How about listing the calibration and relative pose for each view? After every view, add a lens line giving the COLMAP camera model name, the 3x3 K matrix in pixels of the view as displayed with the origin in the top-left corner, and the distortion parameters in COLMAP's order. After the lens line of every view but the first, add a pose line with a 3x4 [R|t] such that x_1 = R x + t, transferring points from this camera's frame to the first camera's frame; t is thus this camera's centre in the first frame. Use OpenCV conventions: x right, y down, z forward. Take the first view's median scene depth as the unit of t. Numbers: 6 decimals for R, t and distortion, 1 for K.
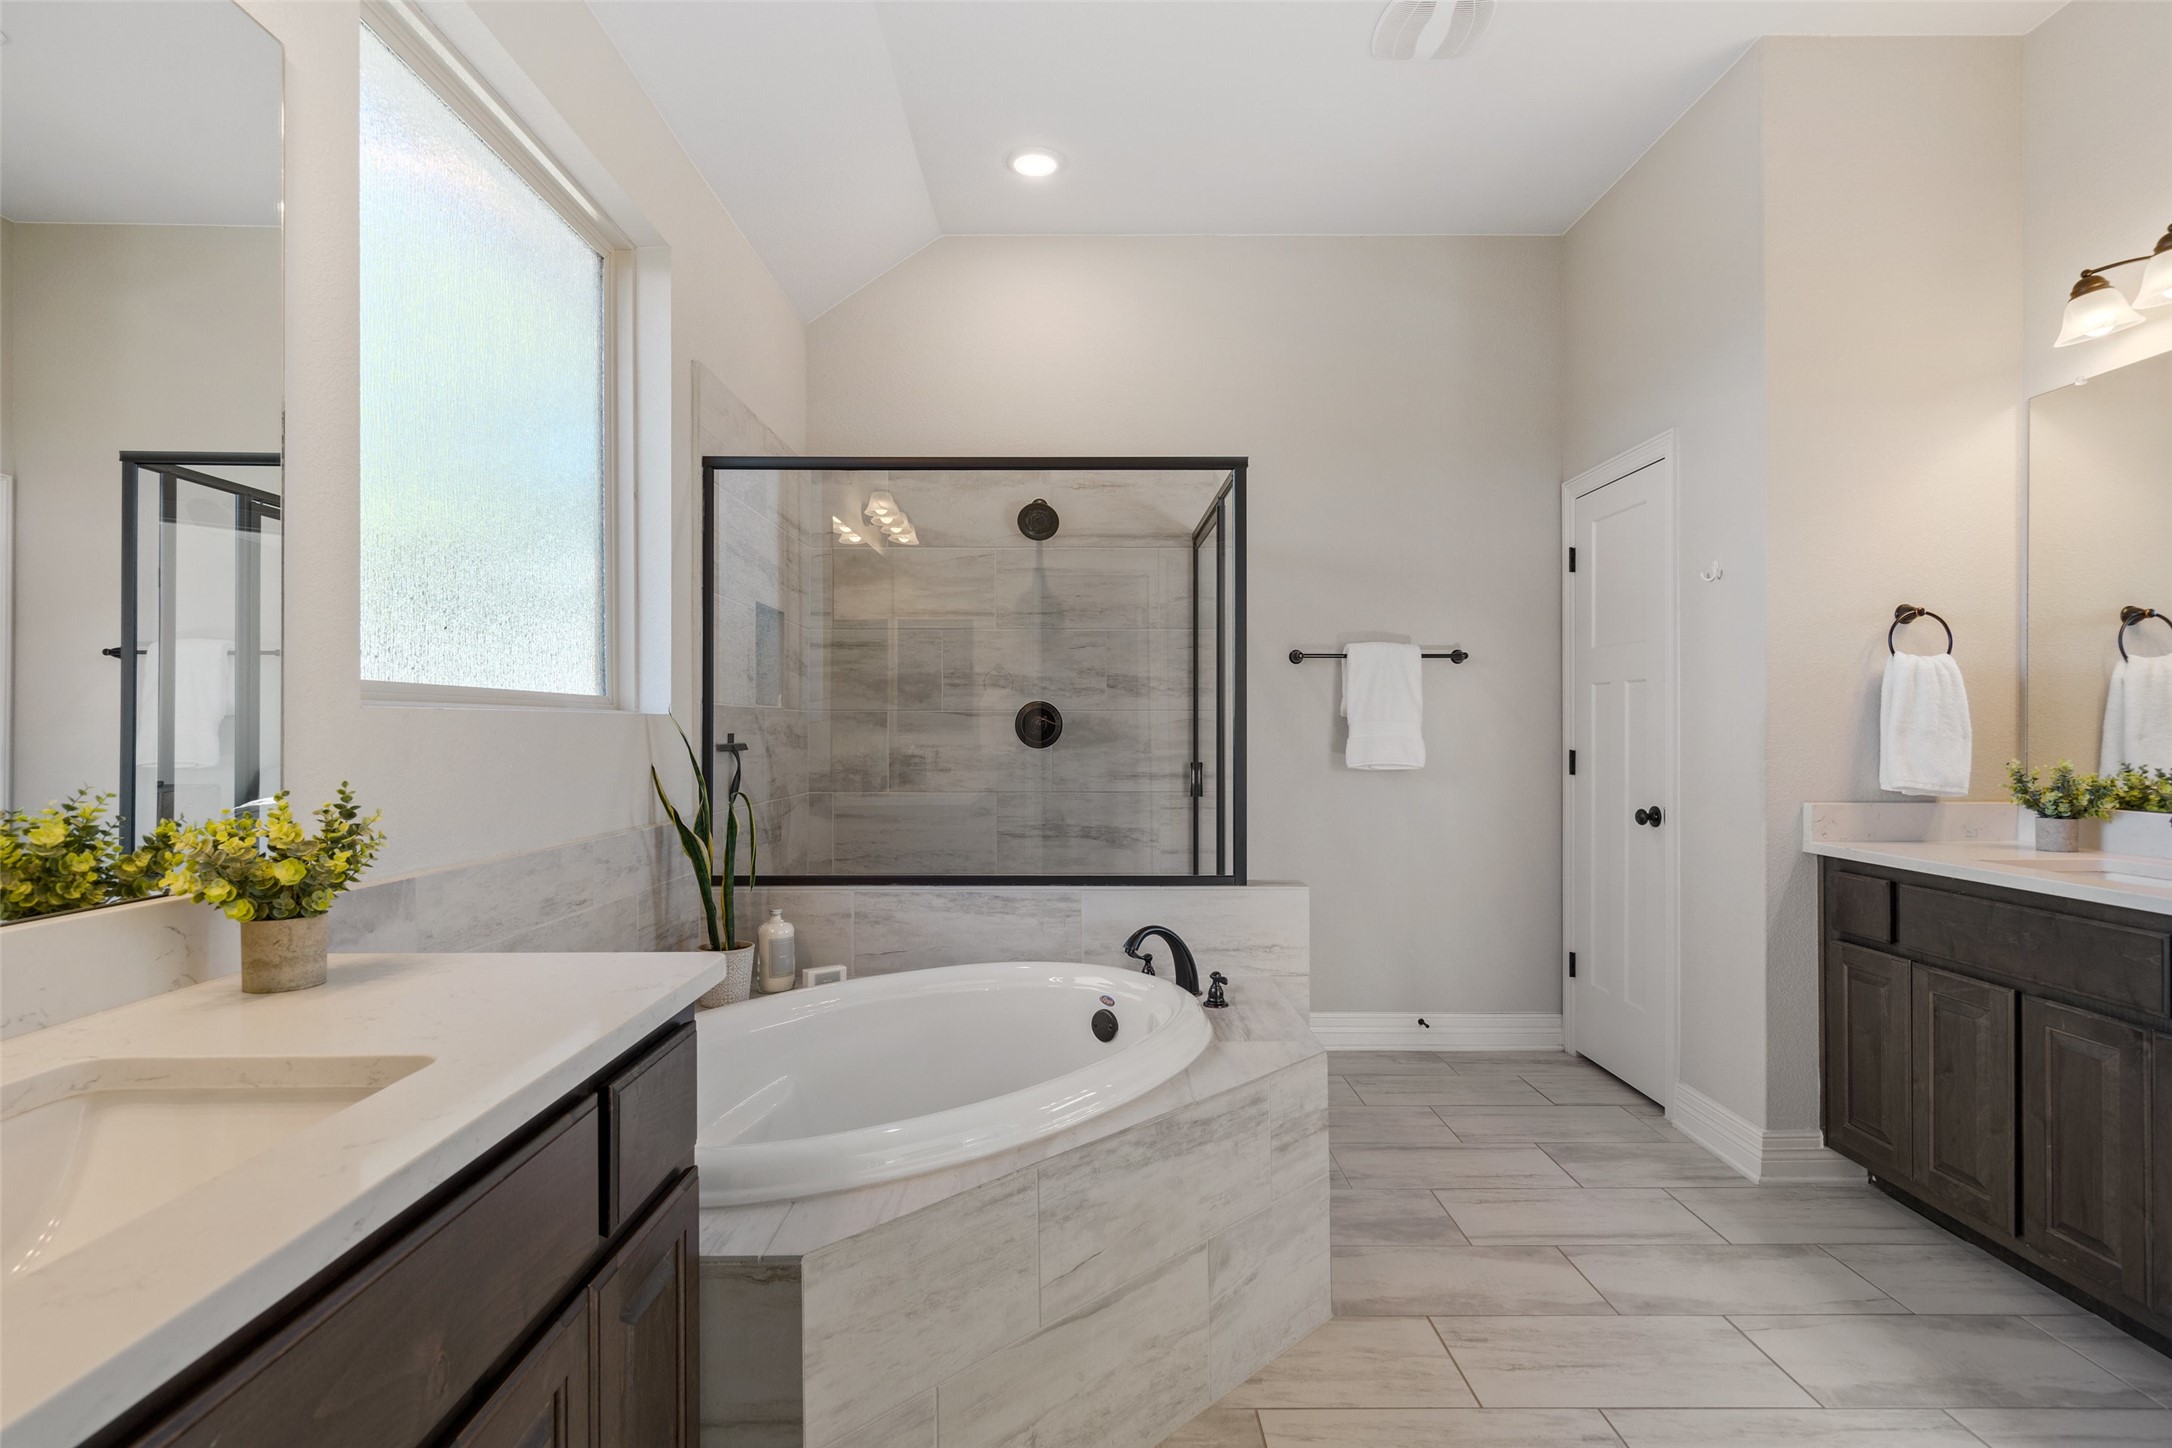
lens RADIAL K [[1079.5, 0, 1103.0], [0, 1079.5, 723.7], [0, 0, 1]] dist [0.005876, 0.000263]
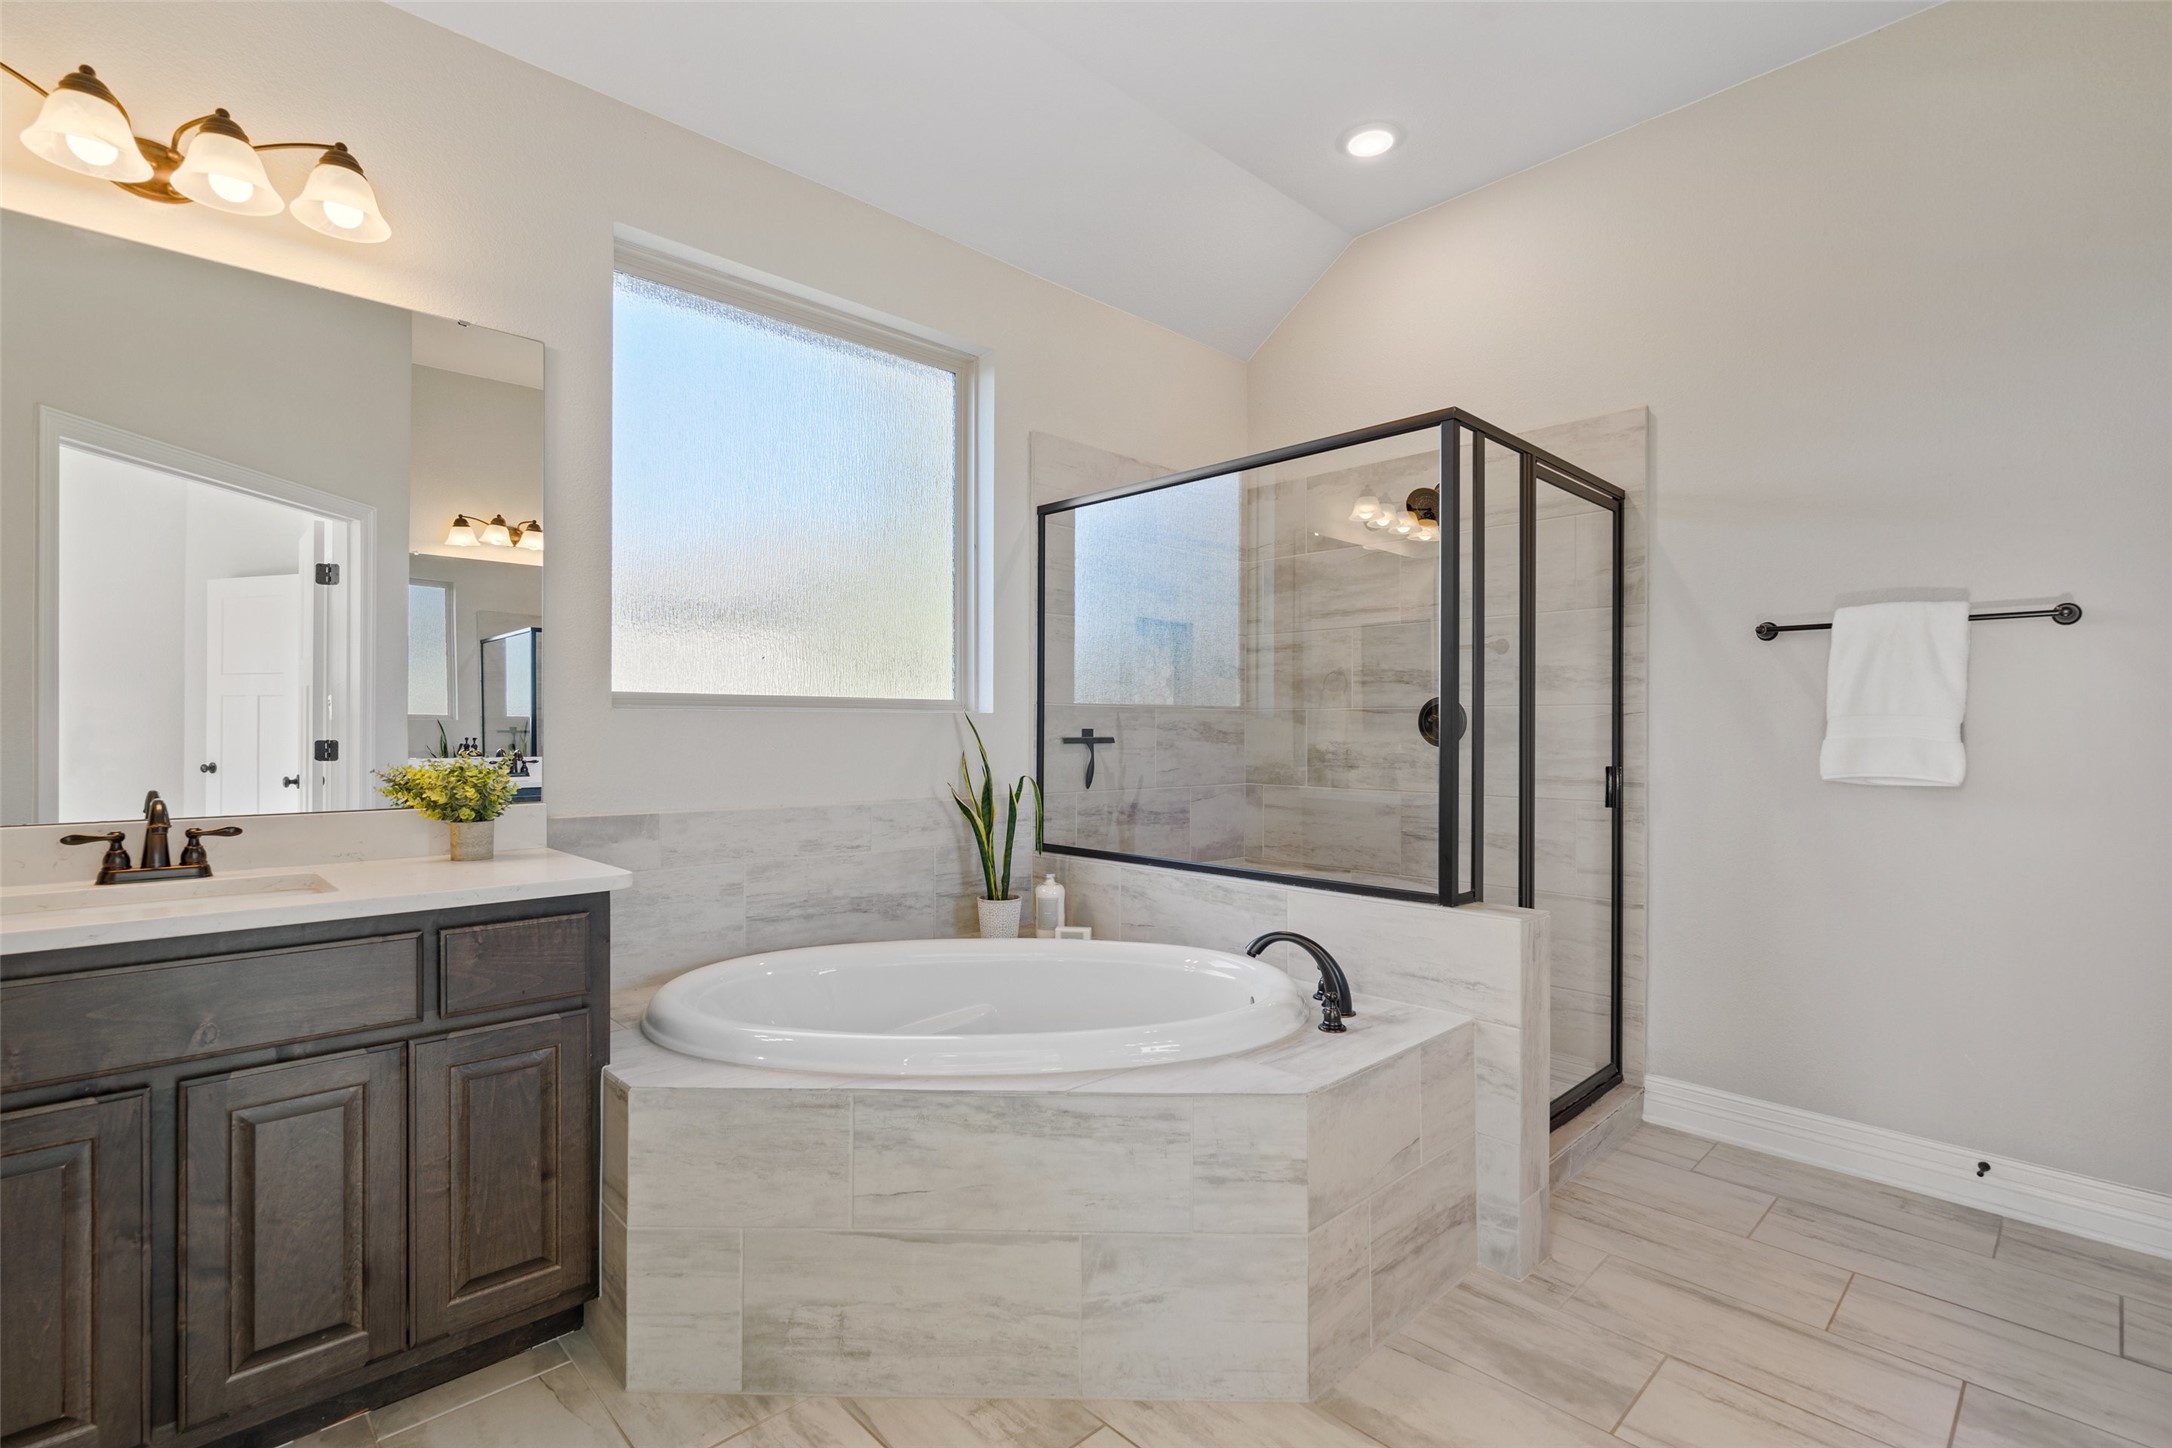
lens RADIAL K [[1004.8, 0, 1084.8], [0, 1004.8, 724.5], [0, 0, 1]] dist [-0.001995, 0.001481]
pose [[0.686619, 0.000015, -0.727018, 0.558513], [-0.000043, 1.000000, -0.000020, 0.005227], [0.727018, 0.000045, 0.686619, 0.264329]]
